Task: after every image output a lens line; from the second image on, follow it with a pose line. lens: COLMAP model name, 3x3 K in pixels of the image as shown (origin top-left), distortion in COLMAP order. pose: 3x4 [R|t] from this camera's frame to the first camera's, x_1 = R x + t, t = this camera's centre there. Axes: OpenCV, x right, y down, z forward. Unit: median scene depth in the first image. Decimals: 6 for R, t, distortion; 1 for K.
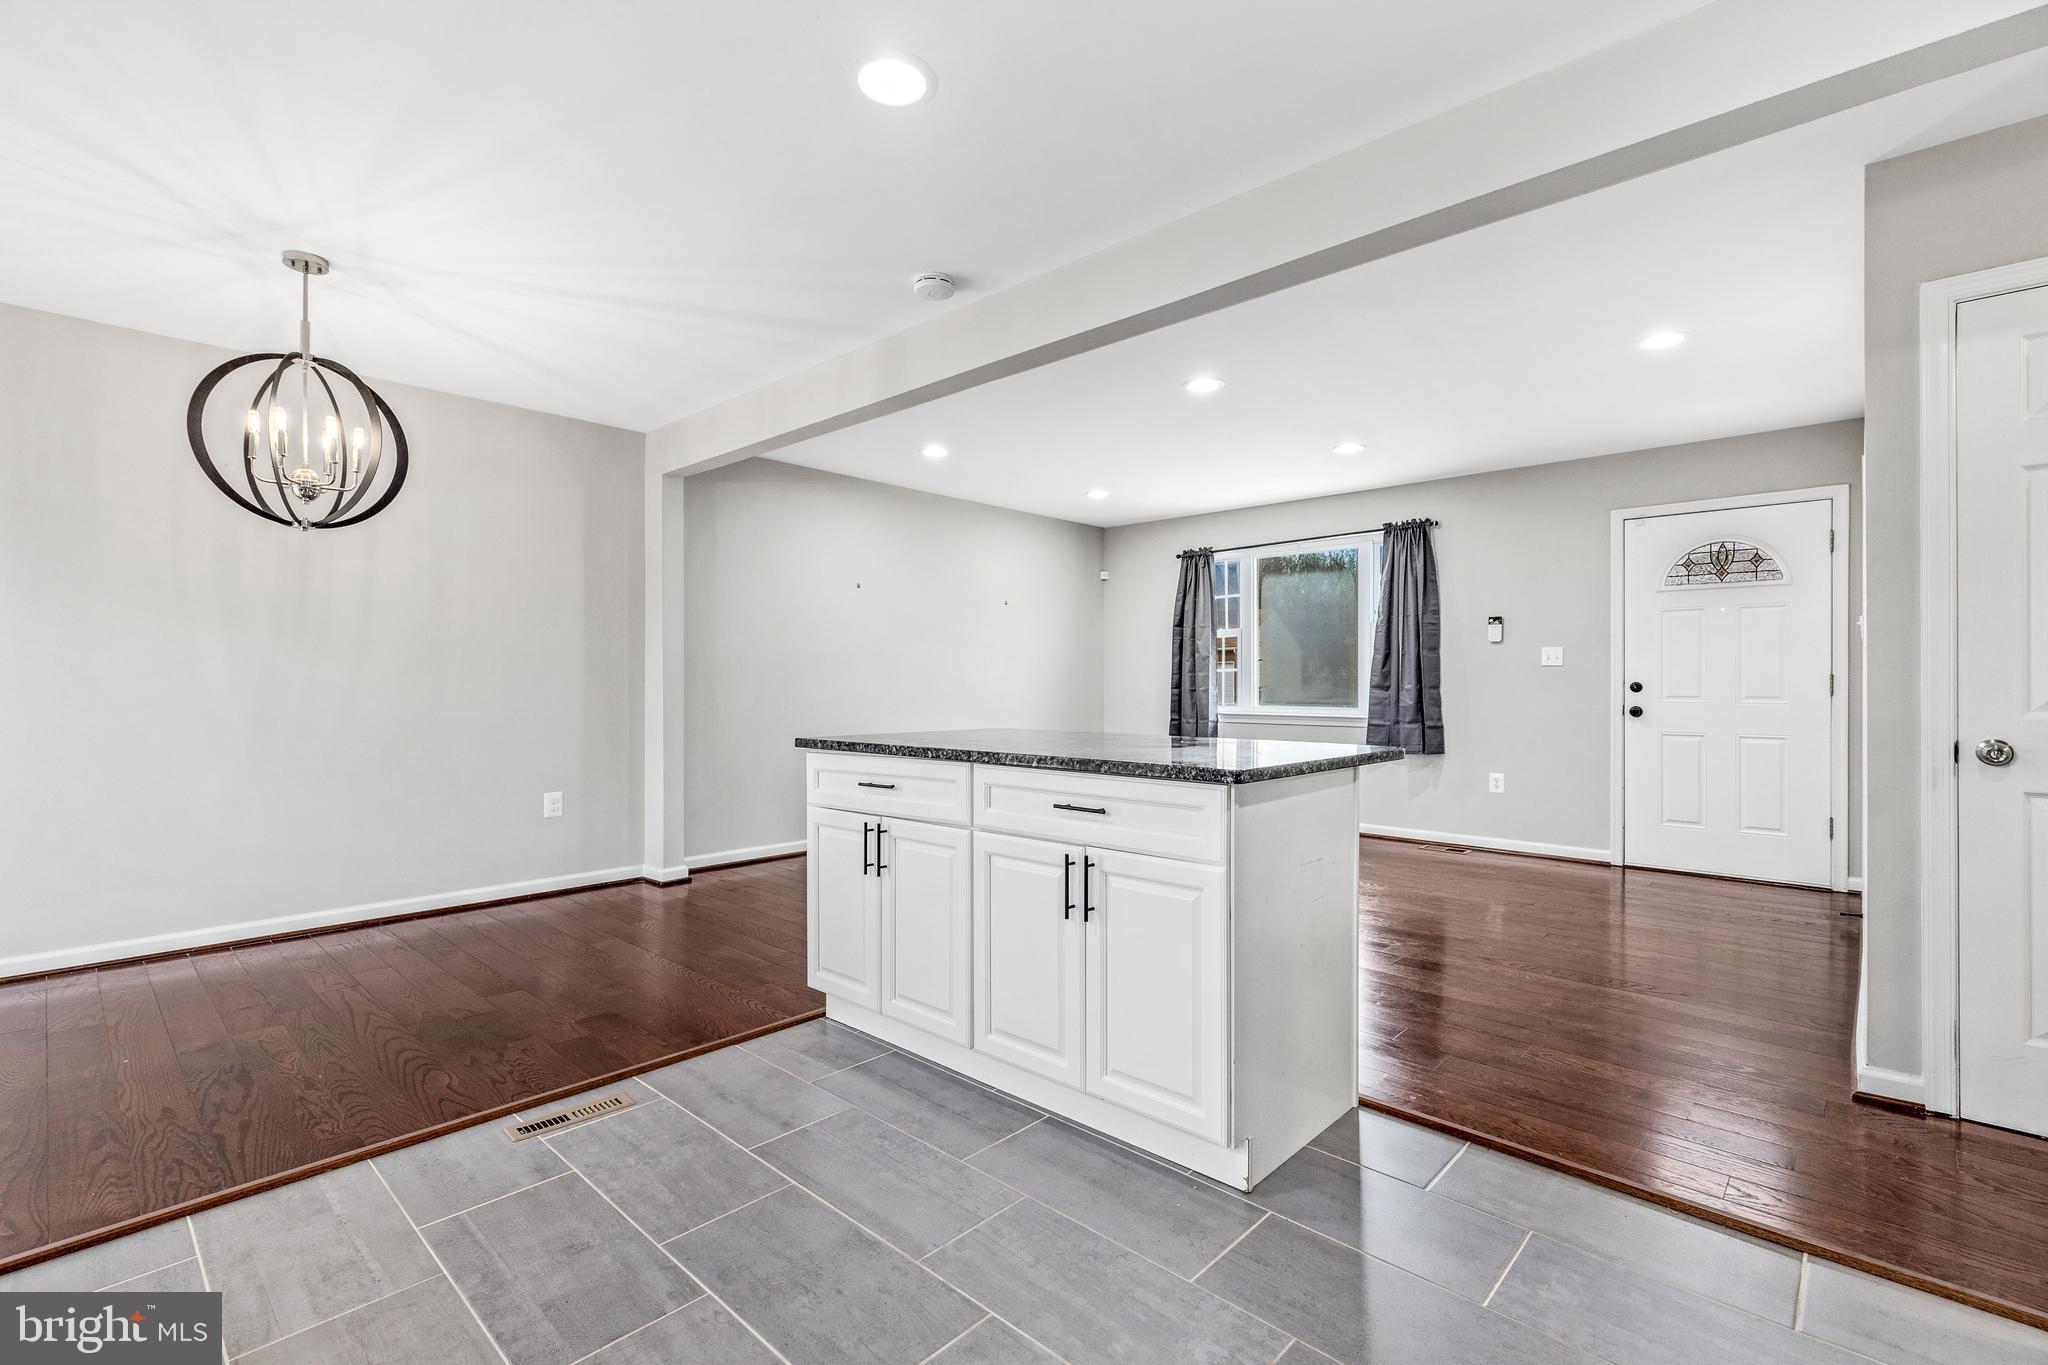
lens RADIAL K [[923.3, 0, 1035.1], [0, 923.3, 687.4], [0, 0, 1]] dist [0.008029, -0.002656]
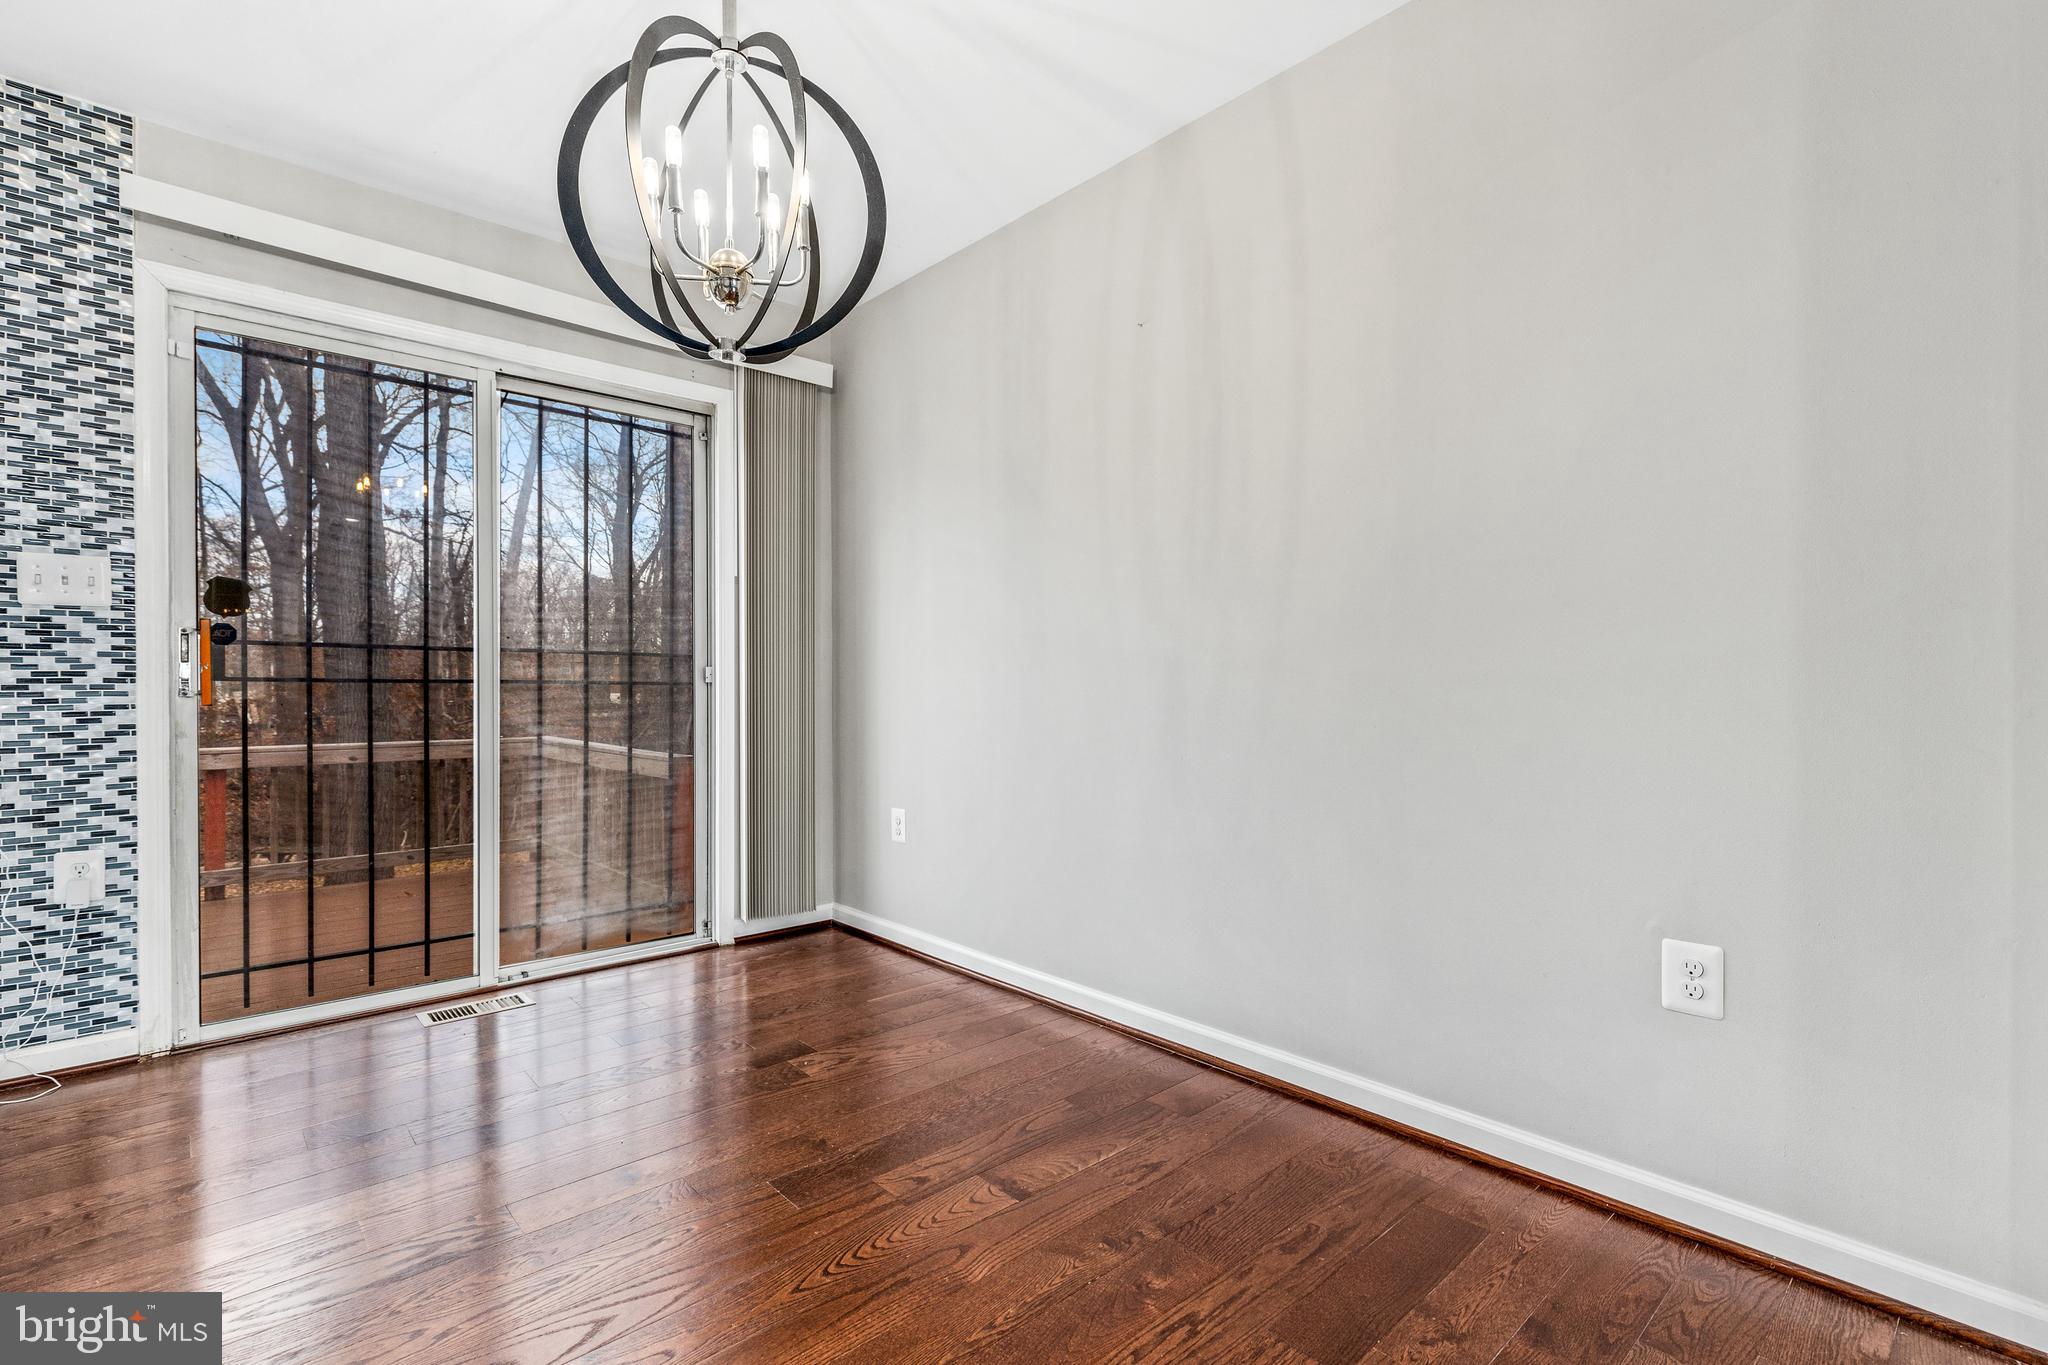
lens RADIAL K [[923.3, 0, 1014.5], [0, 923.3, 695.3], [0, 0, 1]] dist [0.008029, -0.002656]
pose [[-0.096336, 0.006974, -0.995324, -0.116394], [-0.005959, 0.999953, 0.007584, 0.014141], [0.995331, 0.006662, -0.096290, 0.591512]]
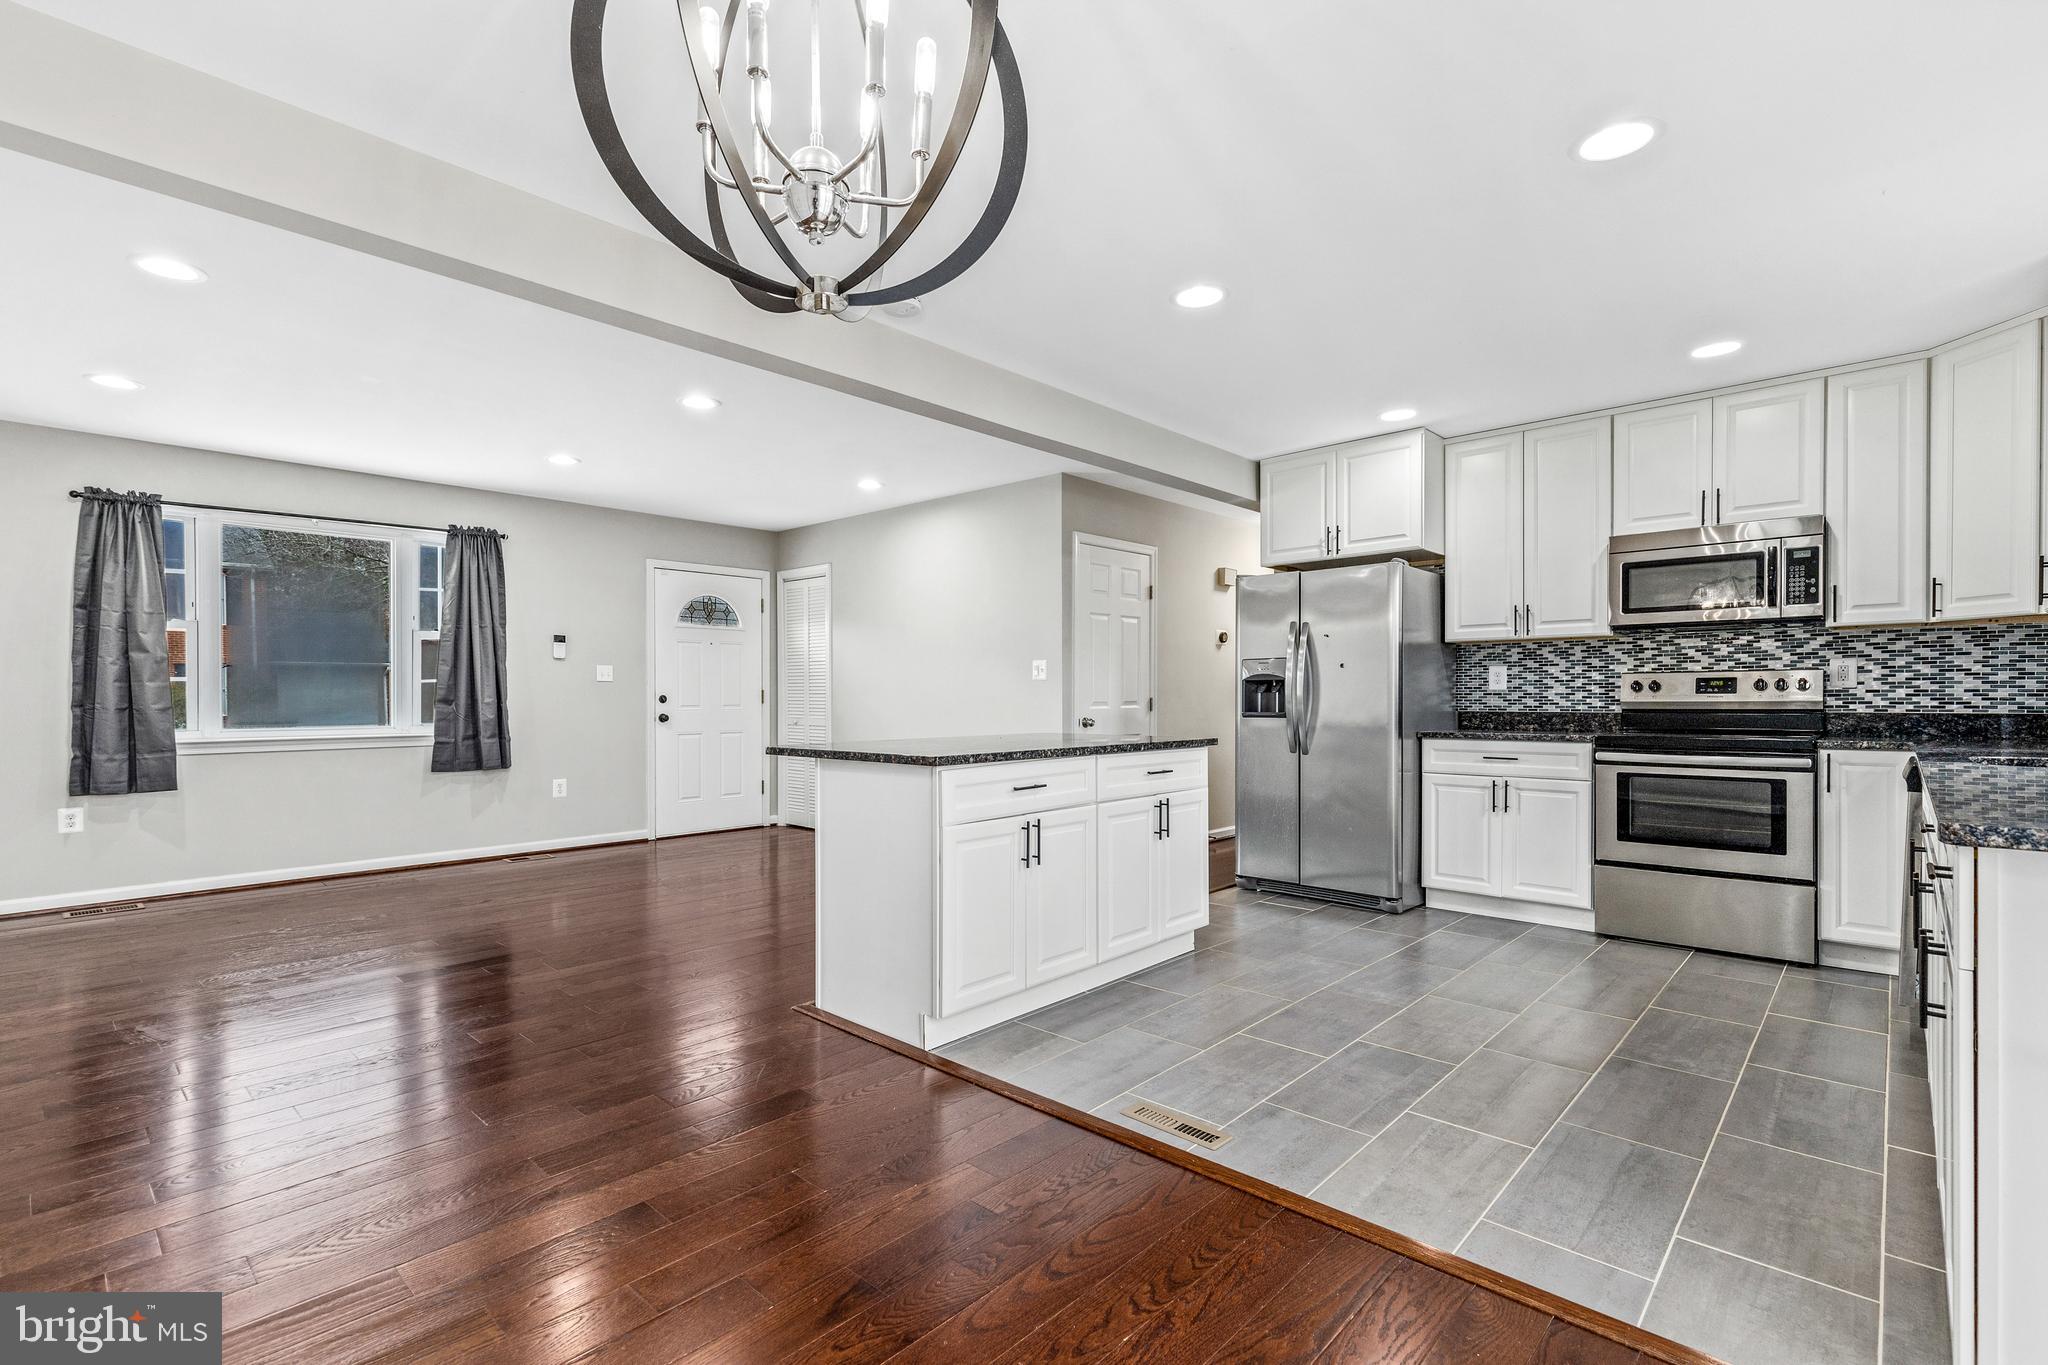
lens RADIAL K [[923.3, 0, 1010.2], [0, 923.3, 712.4], [0, 0, 1]] dist [0.008029, -0.002656]
pose [[0.012672, -0.020706, 0.999705, -0.566935], [0.007043, 0.999763, 0.020618, -0.004271], [-0.999895, 0.006780, 0.012815, 0.438113]]
